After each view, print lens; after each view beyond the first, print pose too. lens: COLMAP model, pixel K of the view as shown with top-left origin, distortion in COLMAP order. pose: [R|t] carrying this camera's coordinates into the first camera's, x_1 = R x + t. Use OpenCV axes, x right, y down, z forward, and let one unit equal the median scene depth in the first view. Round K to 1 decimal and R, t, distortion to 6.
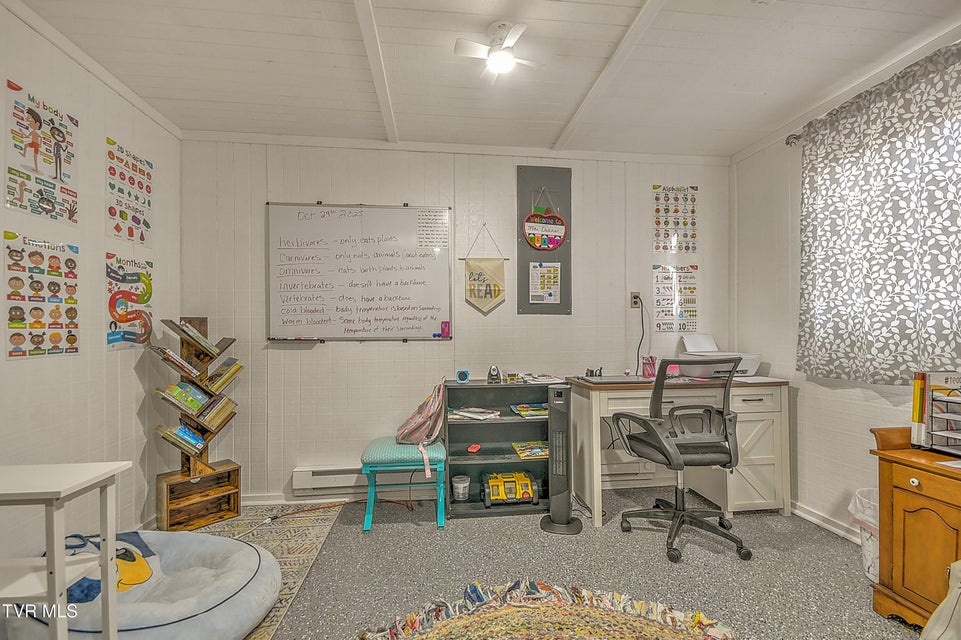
lens RADIAL K [[417.3, 0, 480.5], [0, 417.3, 320.0], [0, 0, 1]] dist [0.029517, -0.015800]
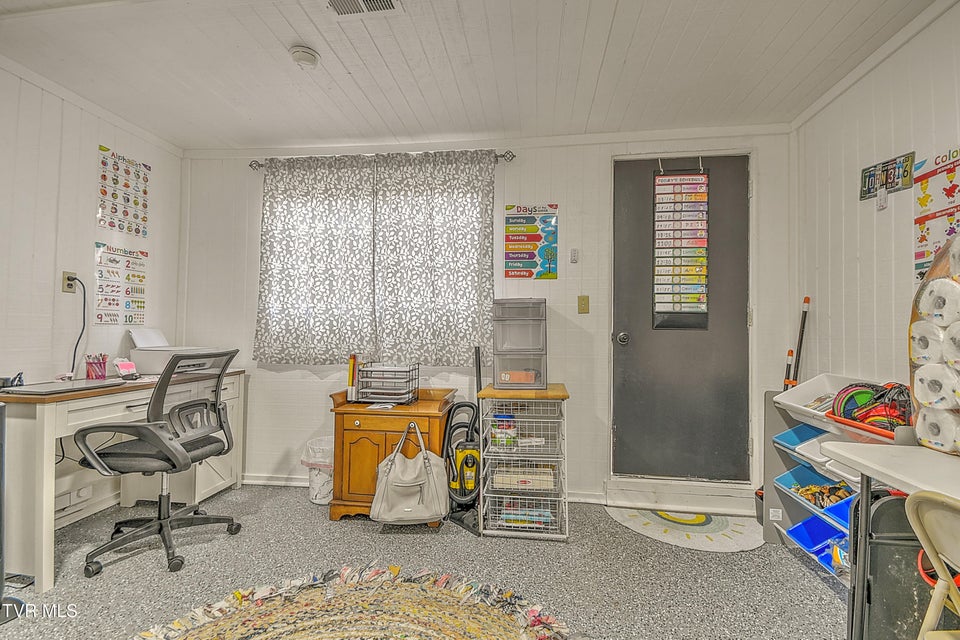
lens RADIAL K [[411.7, 0, 476.7], [0, 411.7, 304.5], [0, 0, 1]] dist [0.021481, -0.000170]
pose [[0.270059, 0.071097, 0.960215, -0.232007], [-0.047246, 0.997047, -0.060536, 0.006245], [-0.961684, -0.029018, 0.272620, 0.092952]]
